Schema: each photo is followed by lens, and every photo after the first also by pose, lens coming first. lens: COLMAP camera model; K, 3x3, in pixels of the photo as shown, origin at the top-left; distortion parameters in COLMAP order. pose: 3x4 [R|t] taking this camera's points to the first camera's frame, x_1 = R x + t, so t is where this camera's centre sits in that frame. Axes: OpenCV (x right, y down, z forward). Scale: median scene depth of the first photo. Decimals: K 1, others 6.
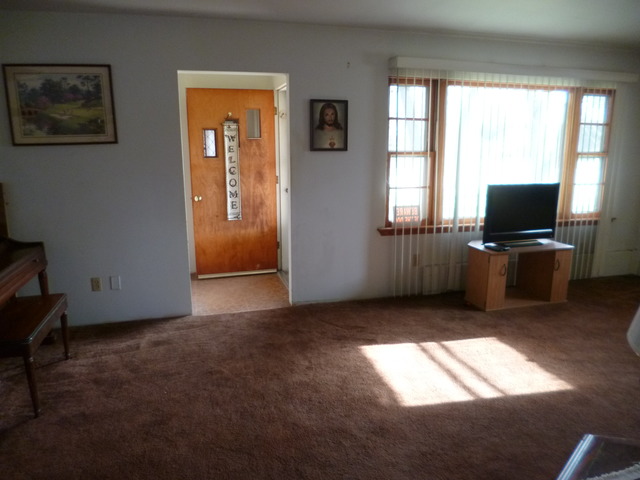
lens RADIAL K [[466.7, 0, 320.0], [0, 466.7, 240.0], [0, 0, 1]] dist [-0.033588, 0.004595]
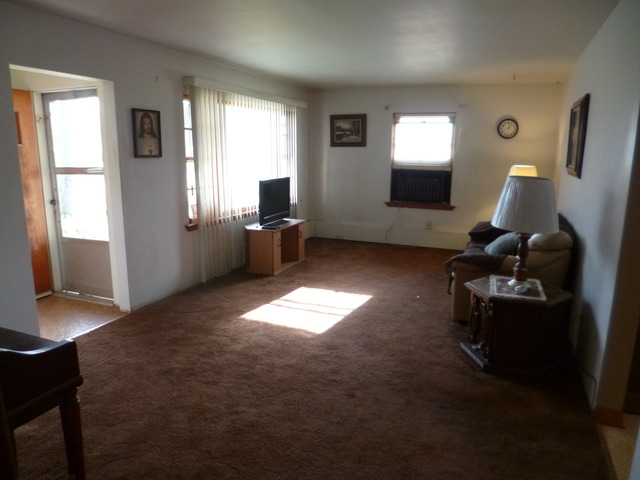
lens RADIAL K [[466.7, 0, 320.0], [0, 466.7, 240.0], [0, 0, 1]] dist [-0.033588, 0.004595]
pose [[0.610948, -0.149144, 0.777495, -0.603099], [0.157027, 0.985411, 0.065638, -0.014029], [-0.775942, 0.081987, 0.625454, 0.050657]]
